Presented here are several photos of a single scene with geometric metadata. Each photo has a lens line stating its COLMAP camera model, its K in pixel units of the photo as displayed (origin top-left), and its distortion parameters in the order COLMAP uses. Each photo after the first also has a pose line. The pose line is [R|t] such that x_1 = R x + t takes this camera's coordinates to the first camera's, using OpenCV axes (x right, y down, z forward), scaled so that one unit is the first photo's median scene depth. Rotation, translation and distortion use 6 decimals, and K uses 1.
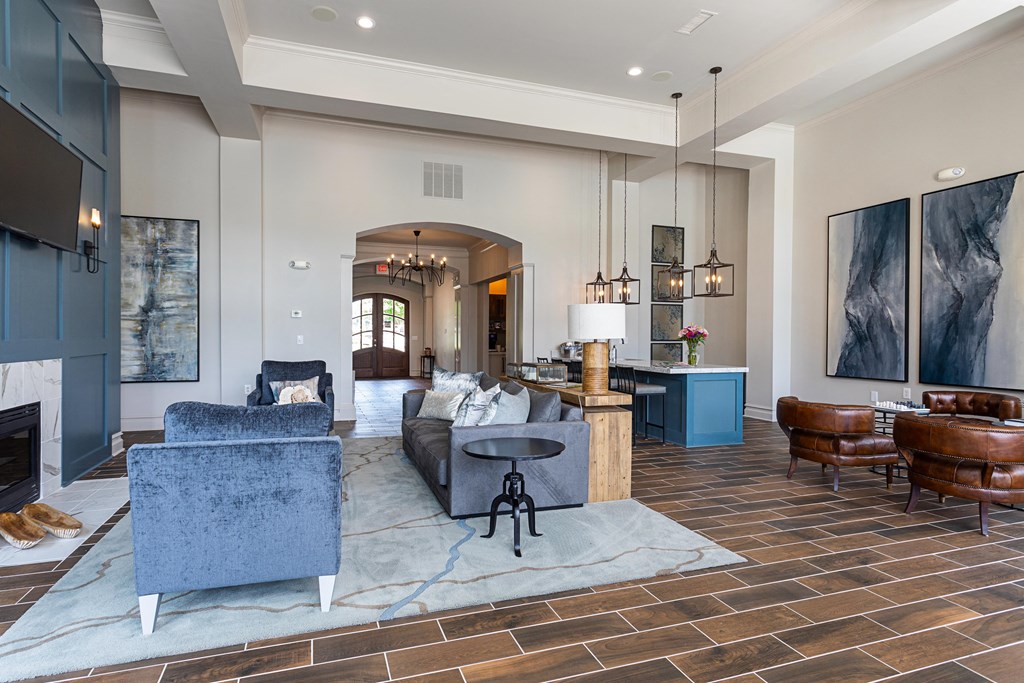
lens RADIAL K [[530.5, 0, 480.8], [0, 530.5, 341.1], [0, 0, 1]] dist [0.001327, 0.000278]
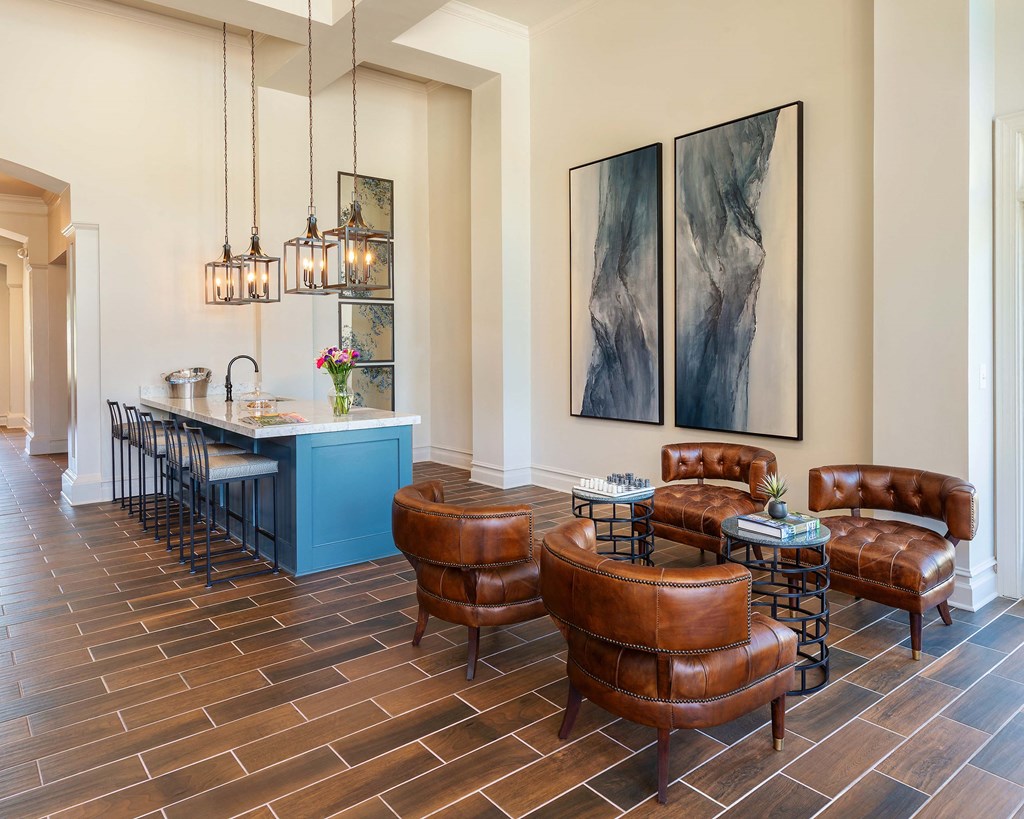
lens RADIAL K [[728.7, 0, 510.2], [0, 728.7, 353.9], [0, 0, 1]] dist [0.028621, -0.001380]
pose [[0.933542, -0.017605, 0.358036, 0.324889], [0.016614, 0.999845, 0.005844, -0.019933], [-0.358083, 0.000493, 0.933690, 0.240400]]
